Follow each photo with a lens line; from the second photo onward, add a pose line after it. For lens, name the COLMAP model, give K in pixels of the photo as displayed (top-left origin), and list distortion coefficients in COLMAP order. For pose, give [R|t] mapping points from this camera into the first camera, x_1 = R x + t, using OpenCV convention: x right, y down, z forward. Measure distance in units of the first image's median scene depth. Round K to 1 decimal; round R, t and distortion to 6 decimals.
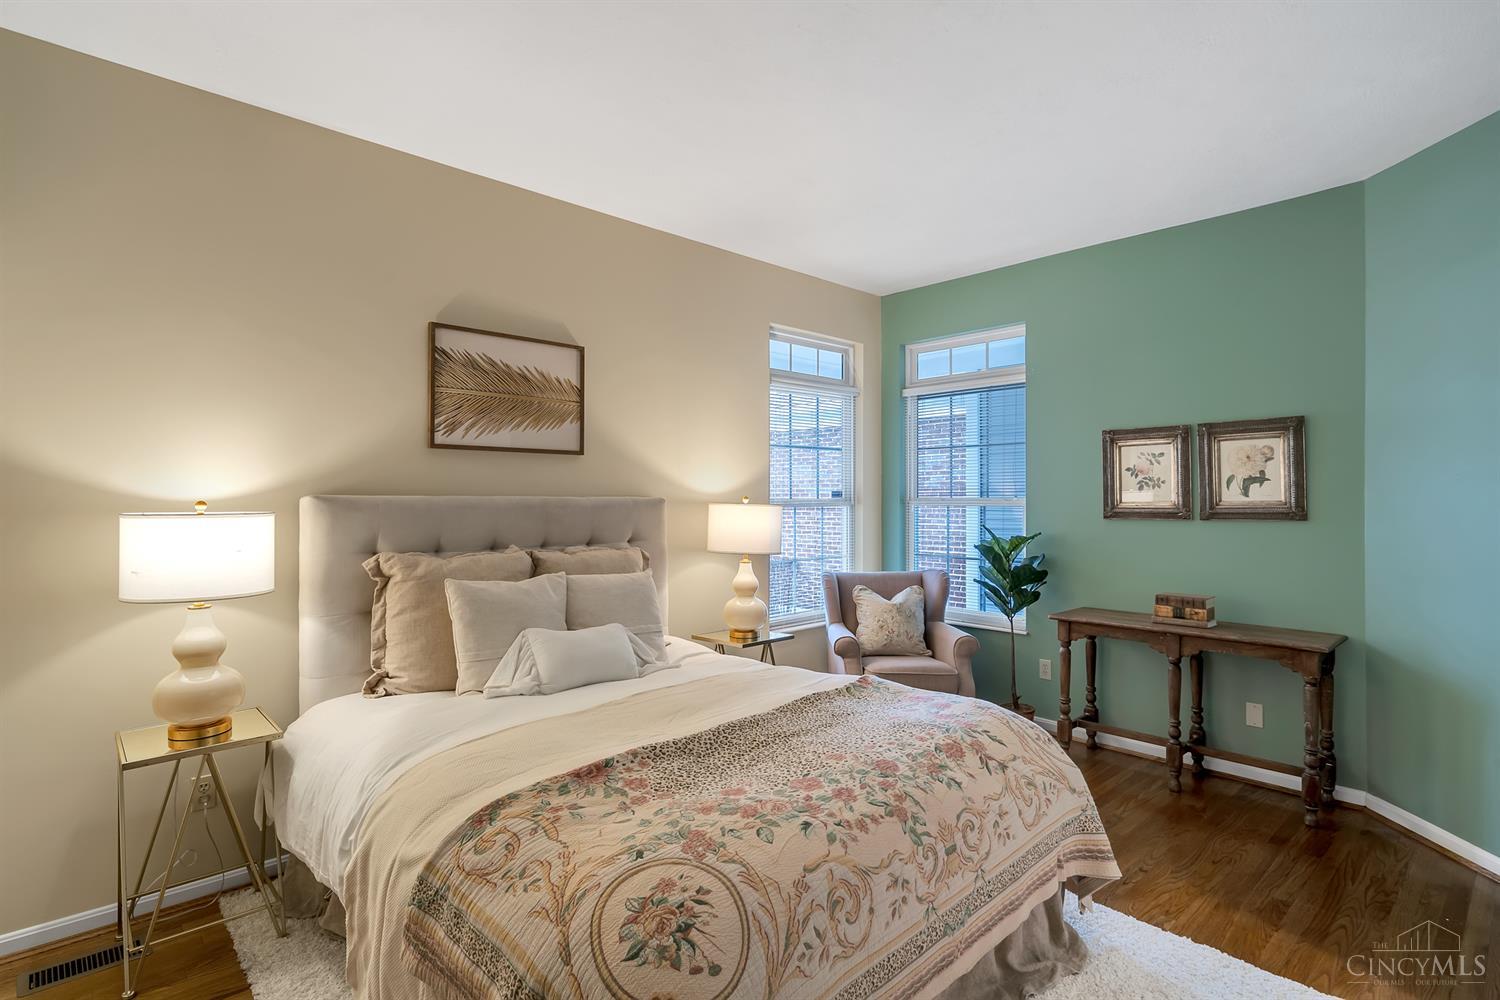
lens RADIAL K [[743.2, 0, 751.0], [0, 743.2, 493.1], [0, 0, 1]] dist [0.008054, -0.001934]
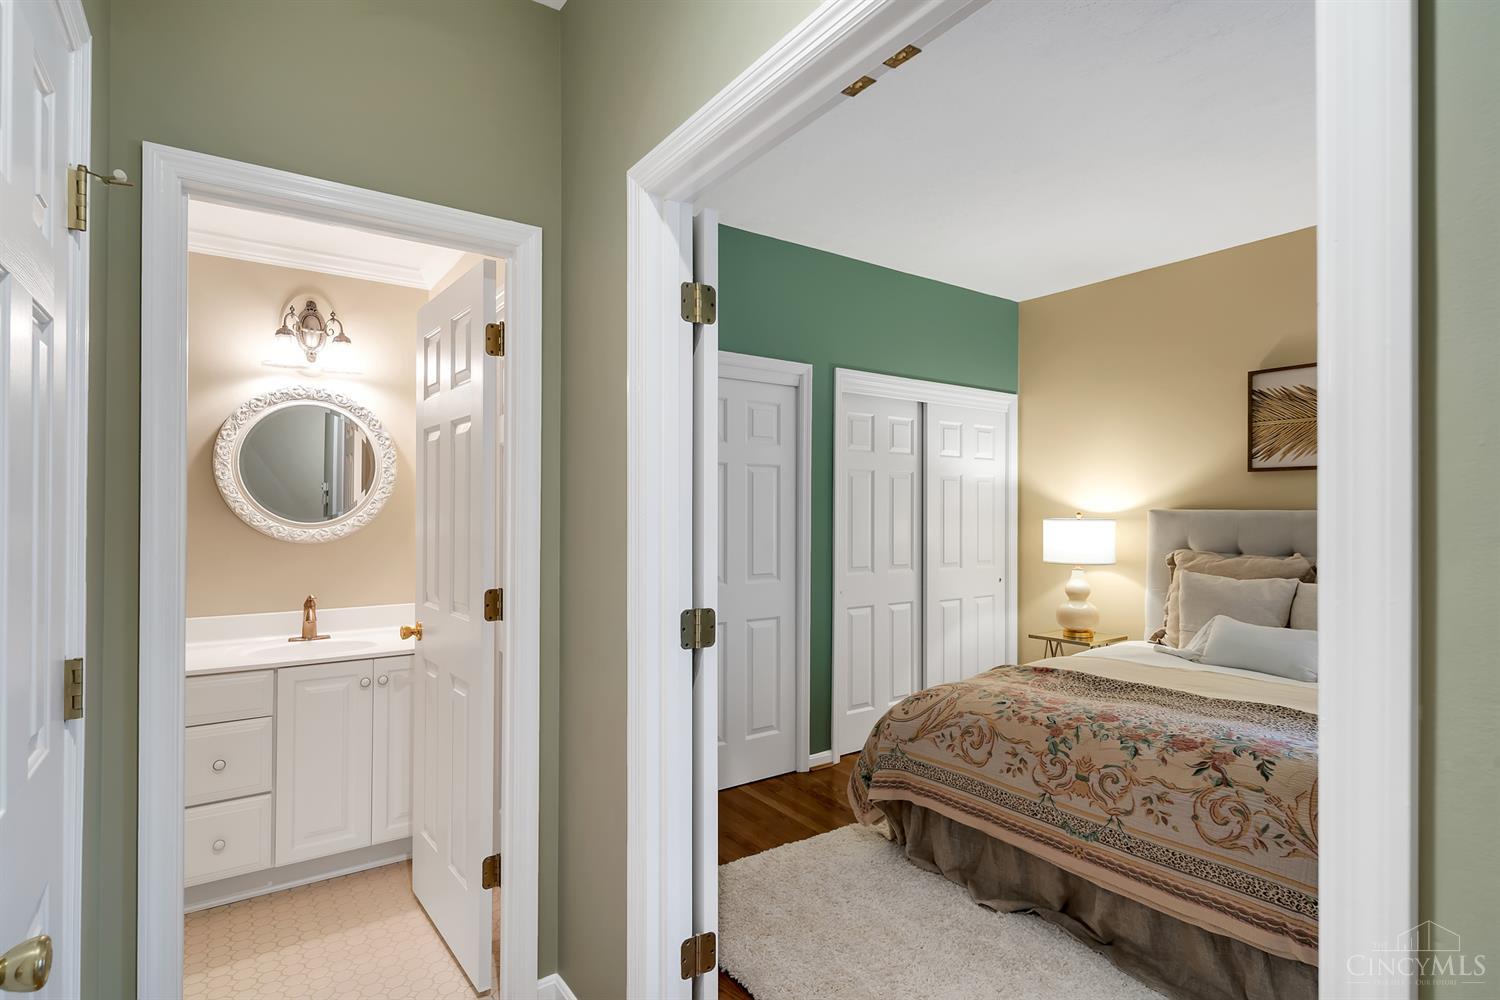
lens RADIAL K [[743.2, 0, 746.7], [0, 743.2, 504.9], [0, 0, 1]] dist [0.008054, -0.001934]
pose [[-0.149989, -0.006097, -0.988669, 1.408041], [0.003281, 0.999972, -0.006665, 0.001796], [0.988682, -0.004243, -0.149965, 0.517611]]
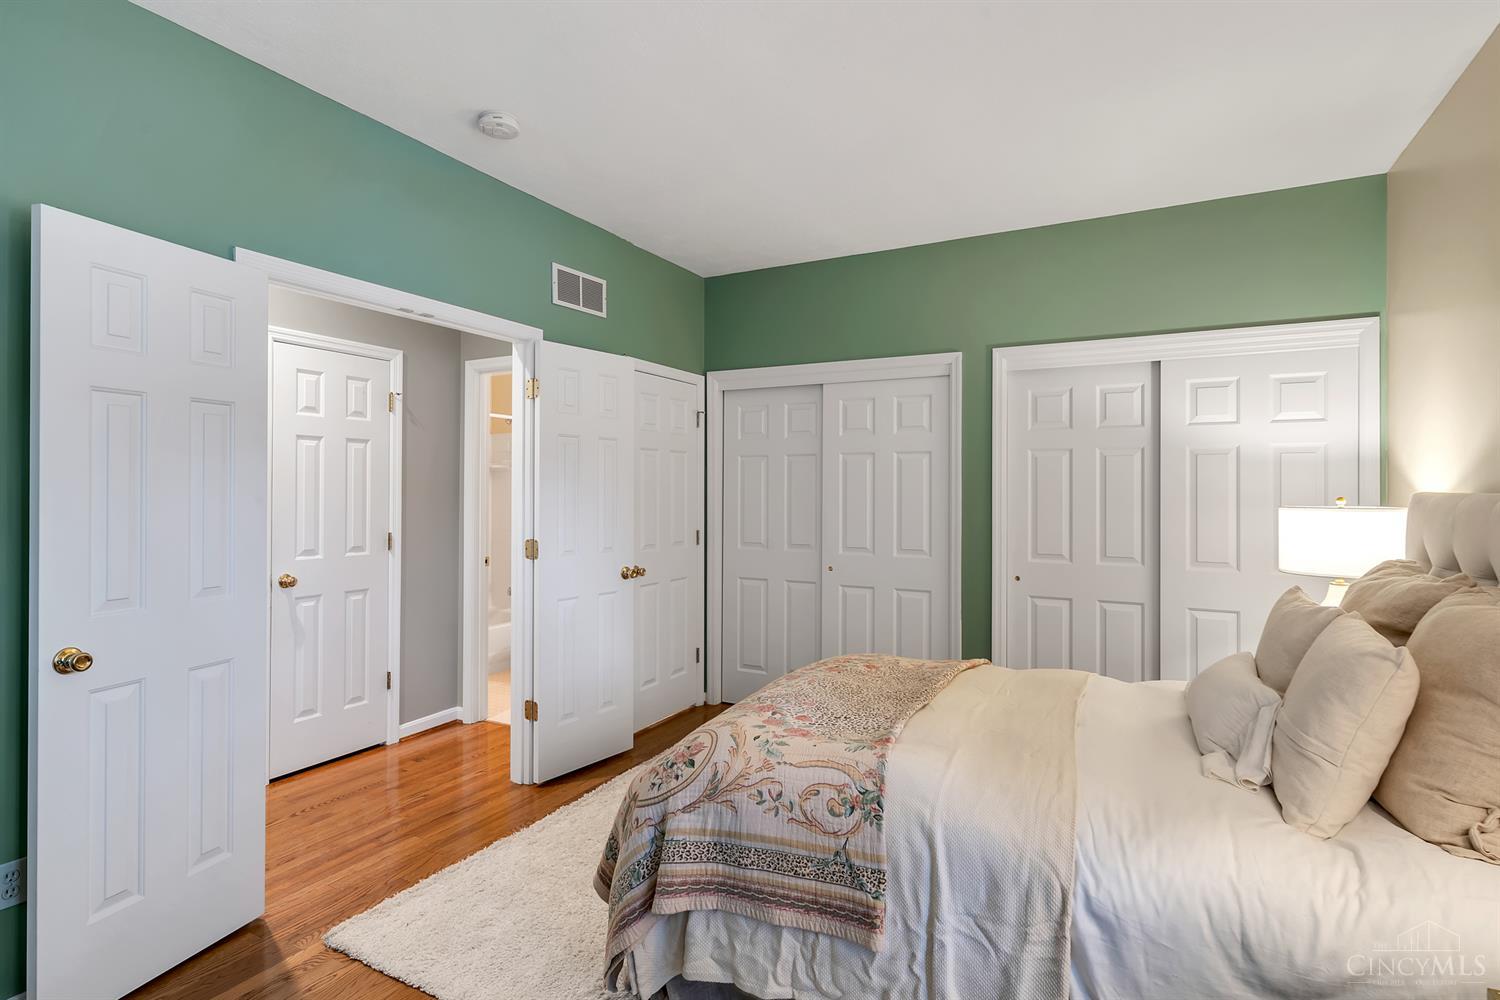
lens RADIAL K [[743.2, 0, 746.7], [0, 743.2, 491.7], [0, 0, 1]] dist [0.008054, -0.001934]
pose [[-0.946888, -0.004815, -0.321527, 0.661300], [-0.003261, 0.999980, -0.005371, 0.013366], [0.321546, -0.004037, -0.946885, 2.100248]]
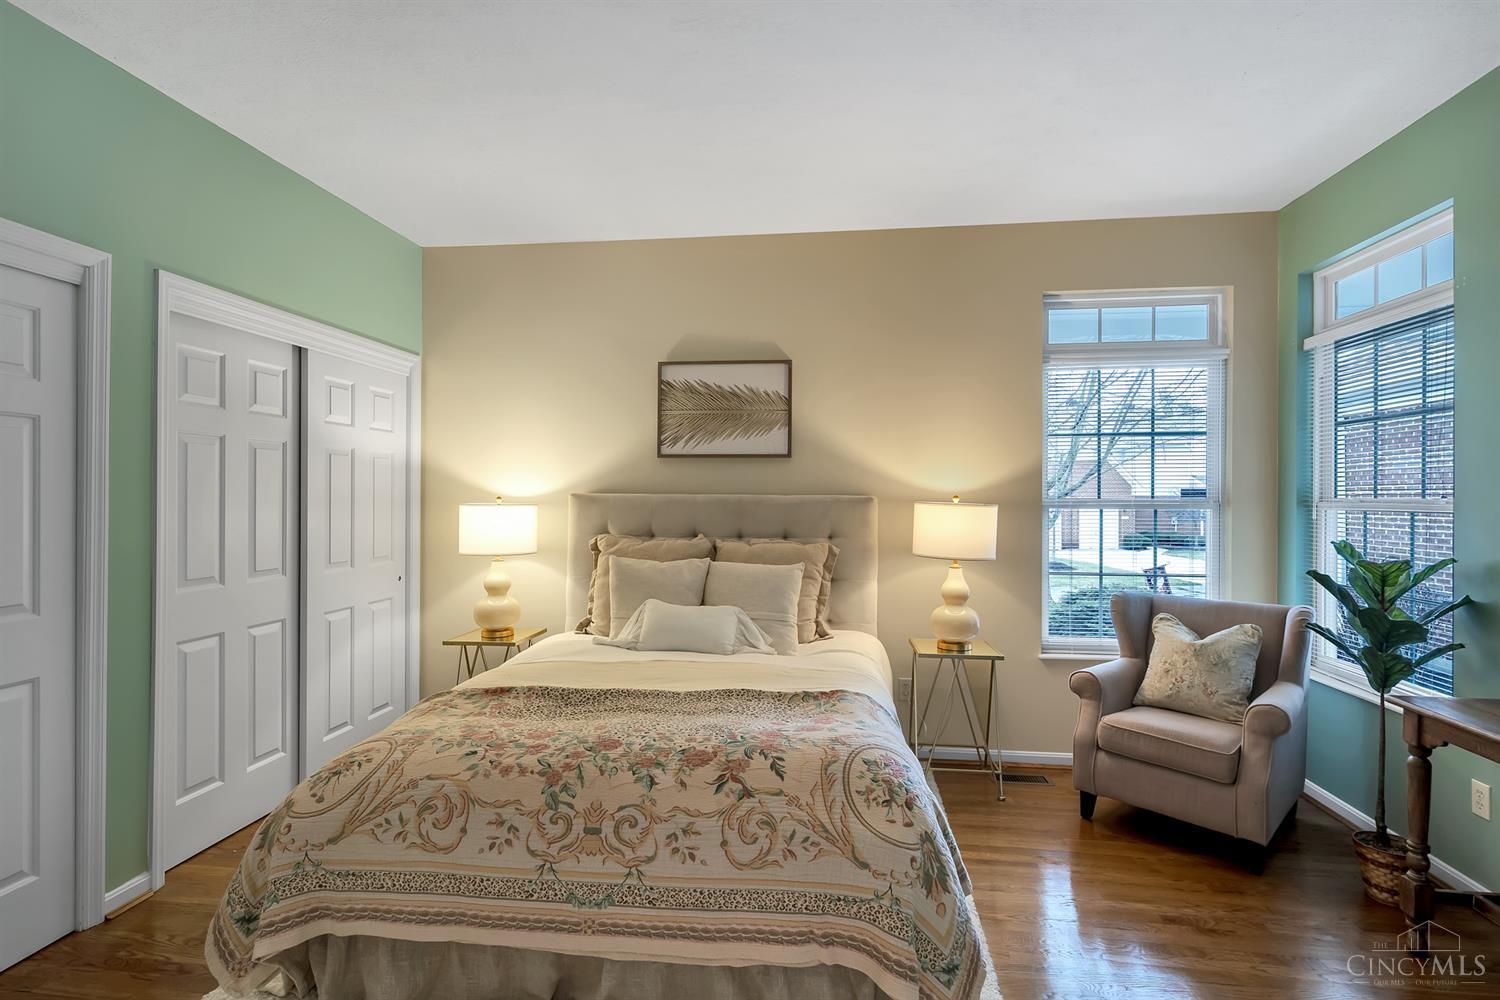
lens RADIAL K [[743.2, 0, 746.1], [0, 743.2, 496.7], [0, 0, 1]] dist [0.008054, -0.001934]
pose [[0.631387, 0.004001, -0.775457, 1.028317], [0.000555, 0.999984, 0.005611, 0.002060], [0.775468, -0.003973, 0.631375, 0.429047]]
